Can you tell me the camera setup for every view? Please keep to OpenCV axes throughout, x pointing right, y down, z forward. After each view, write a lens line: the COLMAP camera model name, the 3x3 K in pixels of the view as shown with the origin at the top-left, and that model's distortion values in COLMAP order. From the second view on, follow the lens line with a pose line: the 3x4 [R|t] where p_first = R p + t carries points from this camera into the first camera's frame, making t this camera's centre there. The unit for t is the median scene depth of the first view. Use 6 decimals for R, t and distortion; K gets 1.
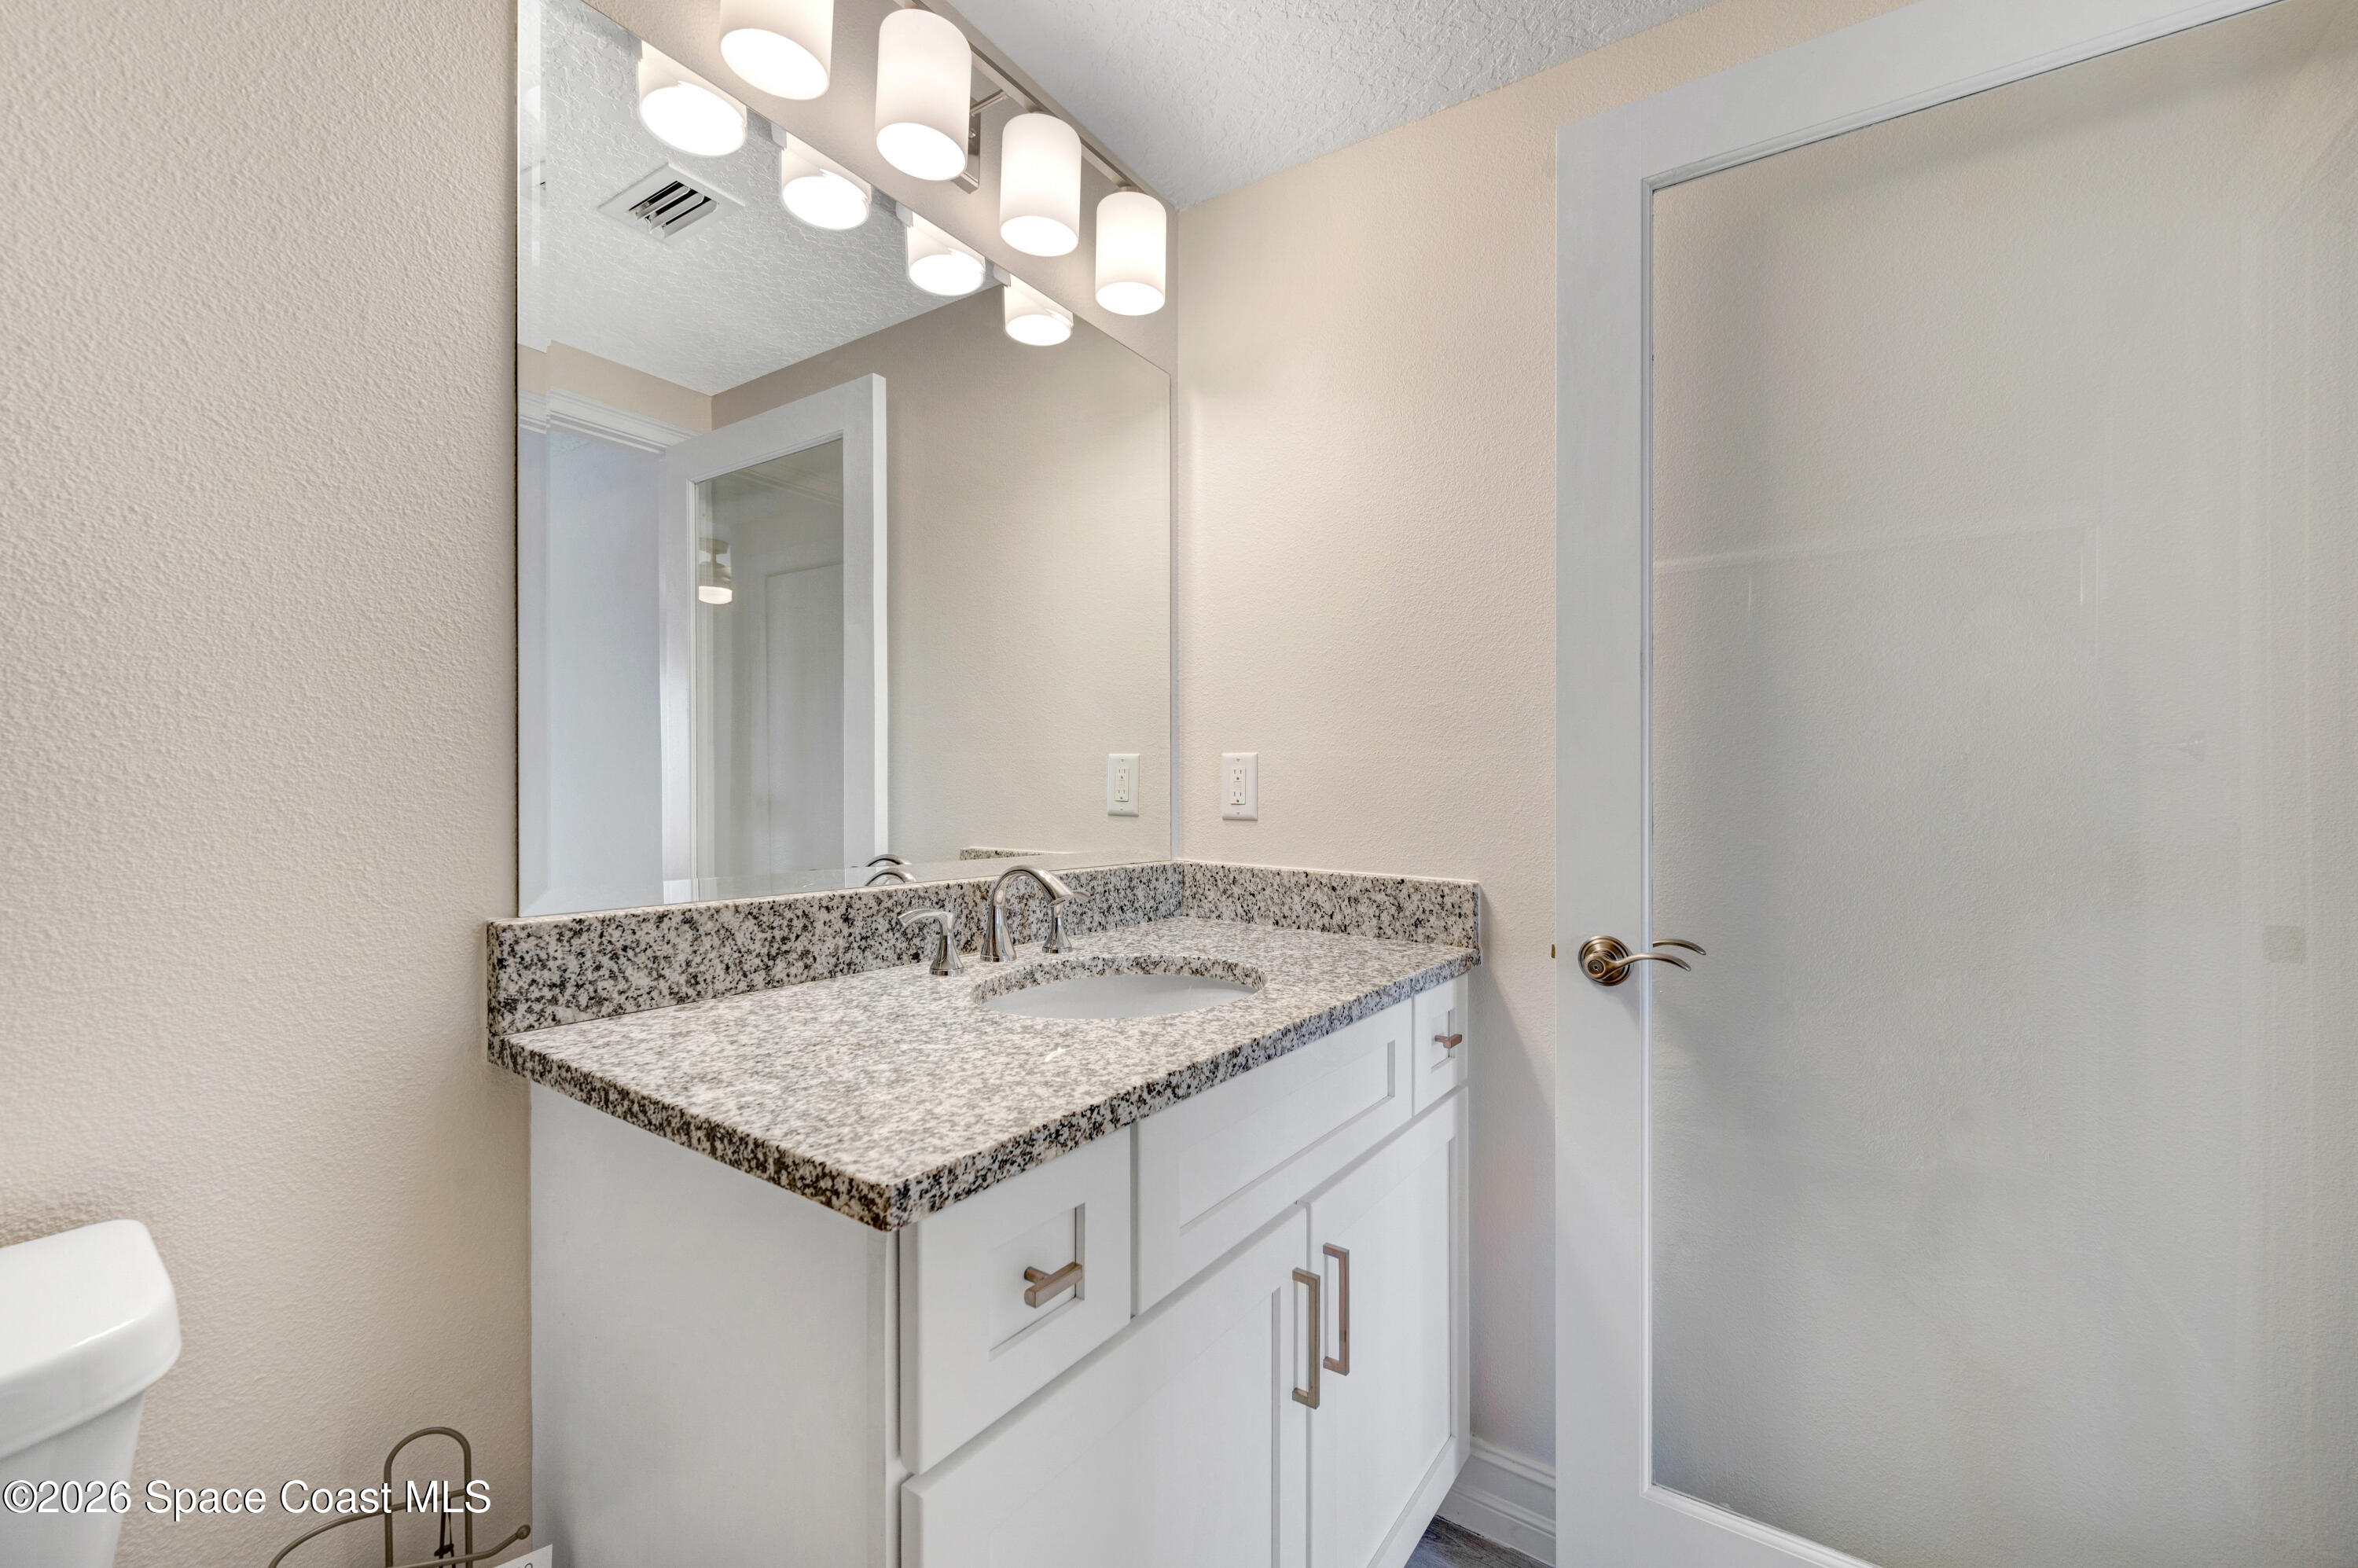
lens RADIAL K [[955.2, 0, 1179.0], [0, 955.2, 784.0], [0, 0, 1]] dist [0.000874, 0.000160]
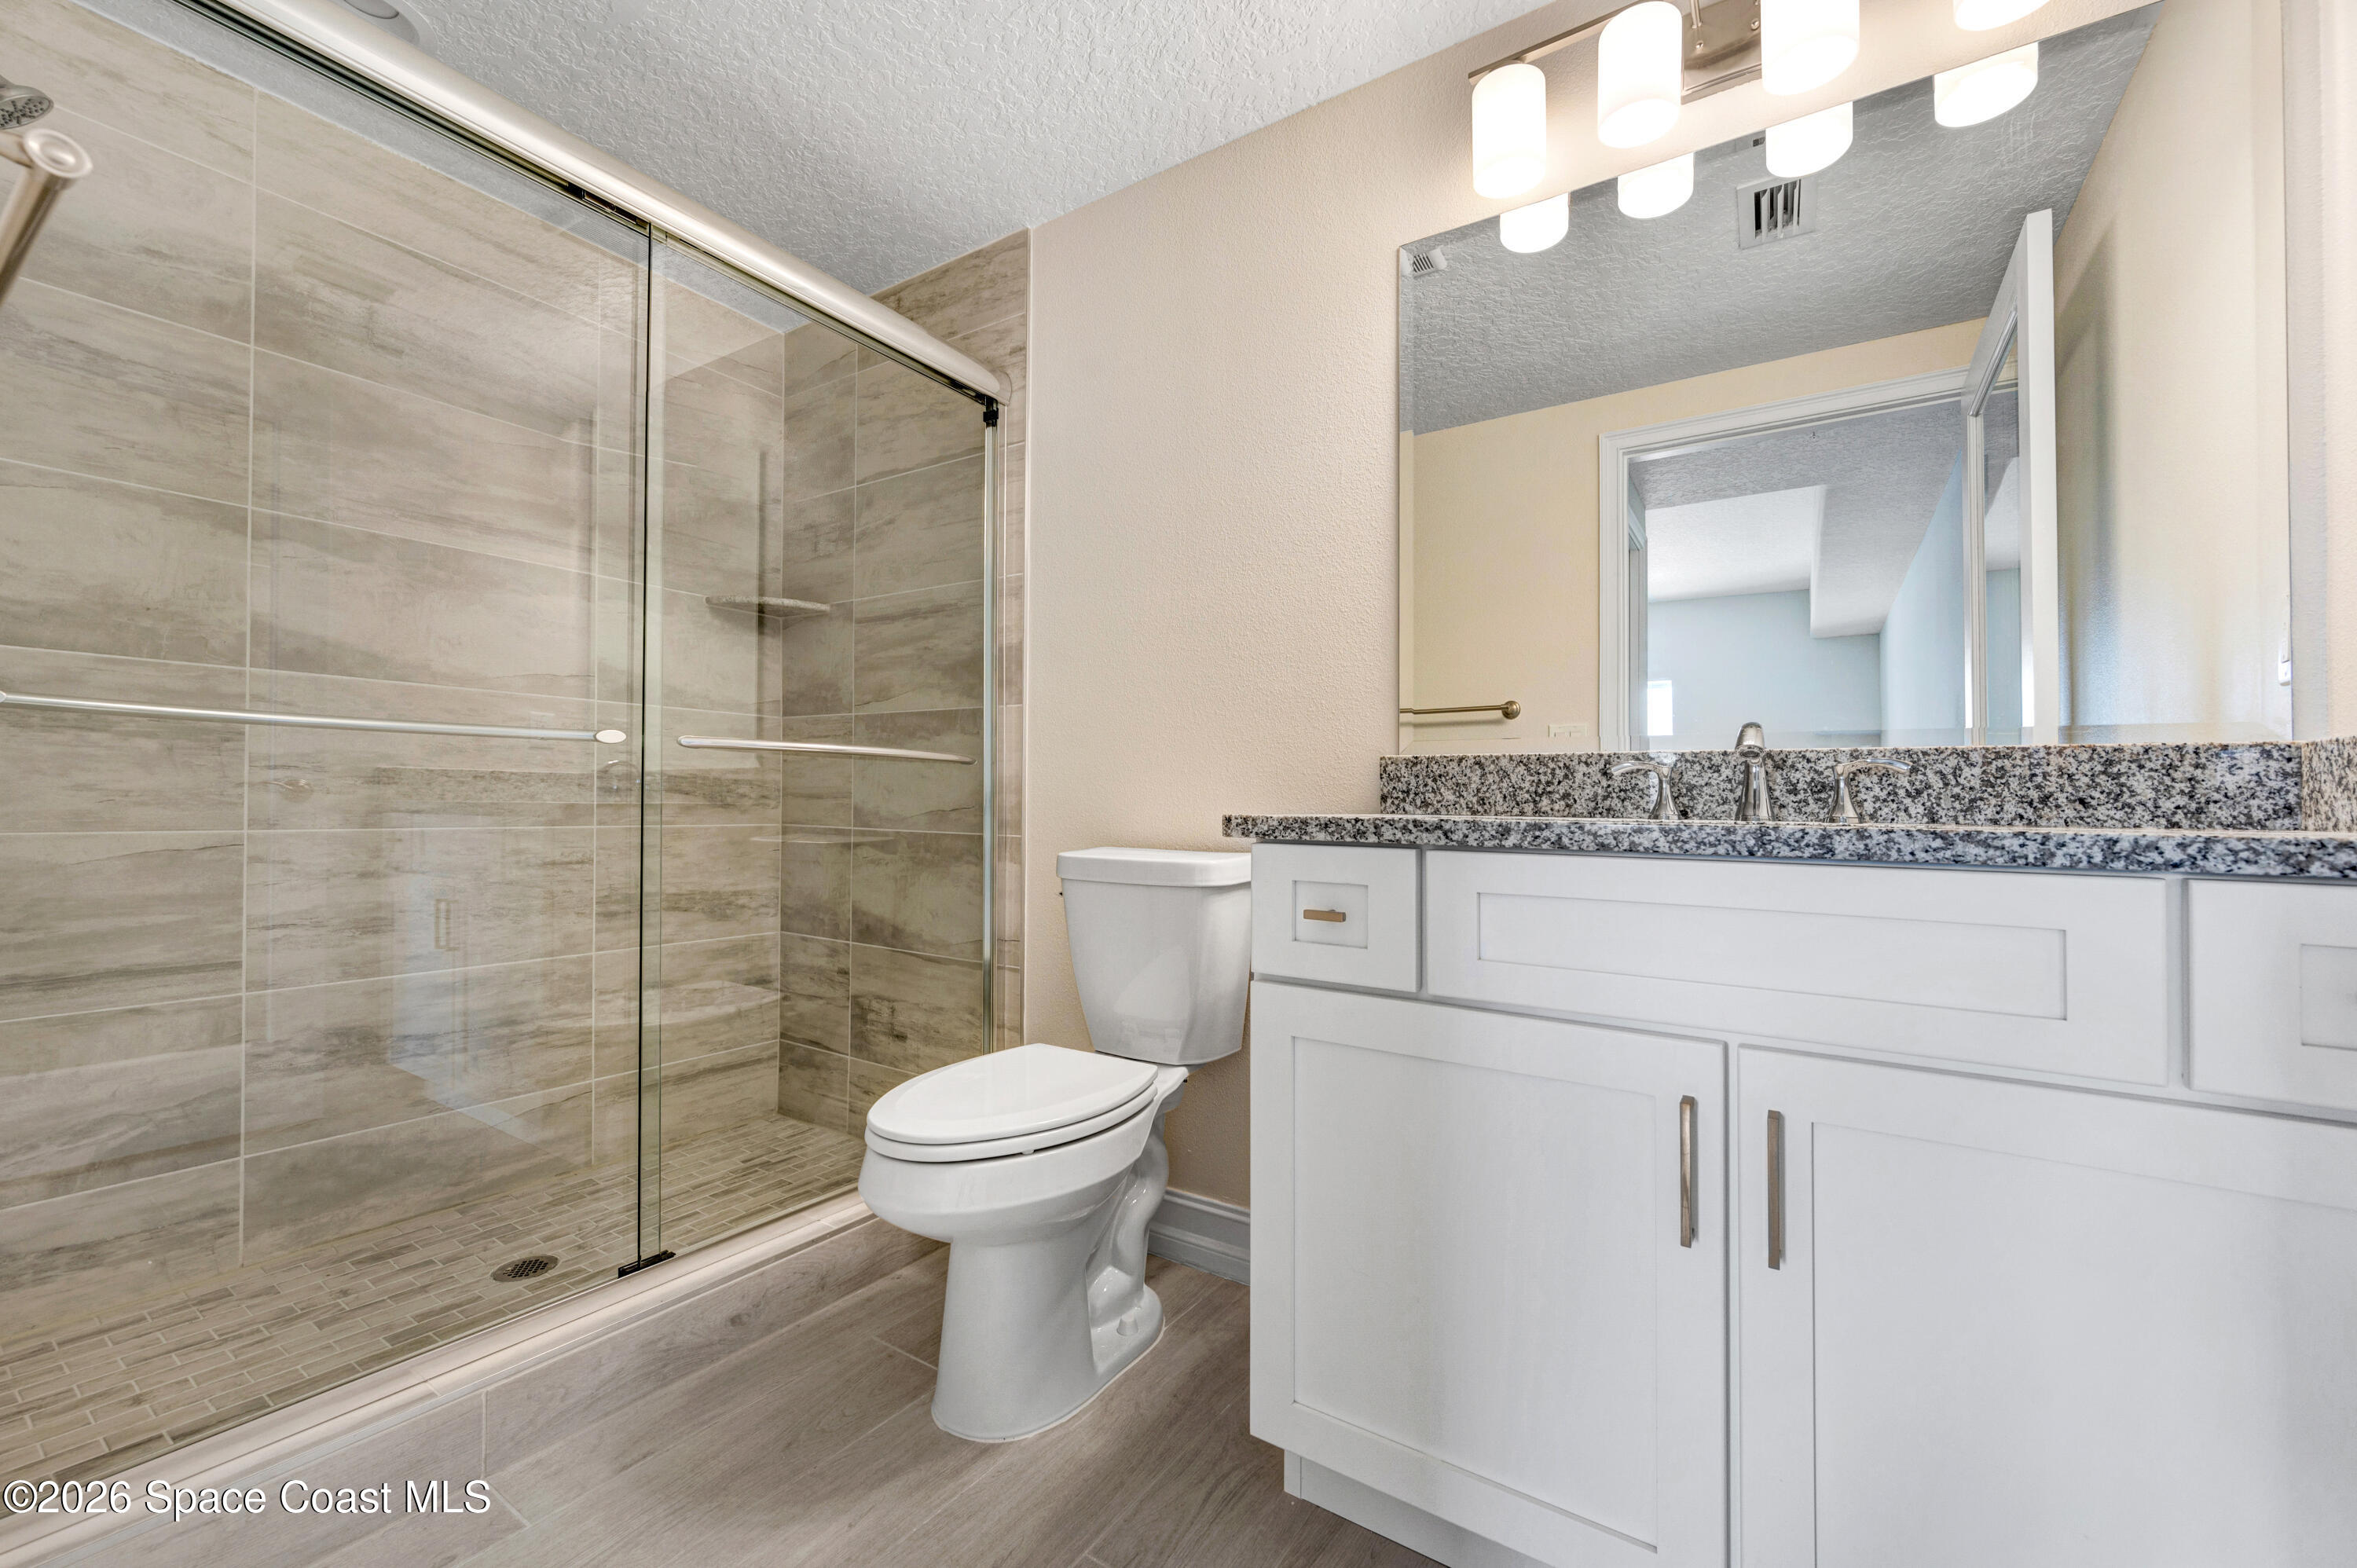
lens RADIAL K [[954.8, 0, 1178.5], [0, 954.8, 784.0], [0, 0, 1]] dist [0.000874, 0.000160]
pose [[0.023768, -0.038271, -0.998985, 0.945317], [-0.010811, 0.999199, -0.038536, 0.222399], [0.999659, 0.011716, 0.023335, 0.433942]]
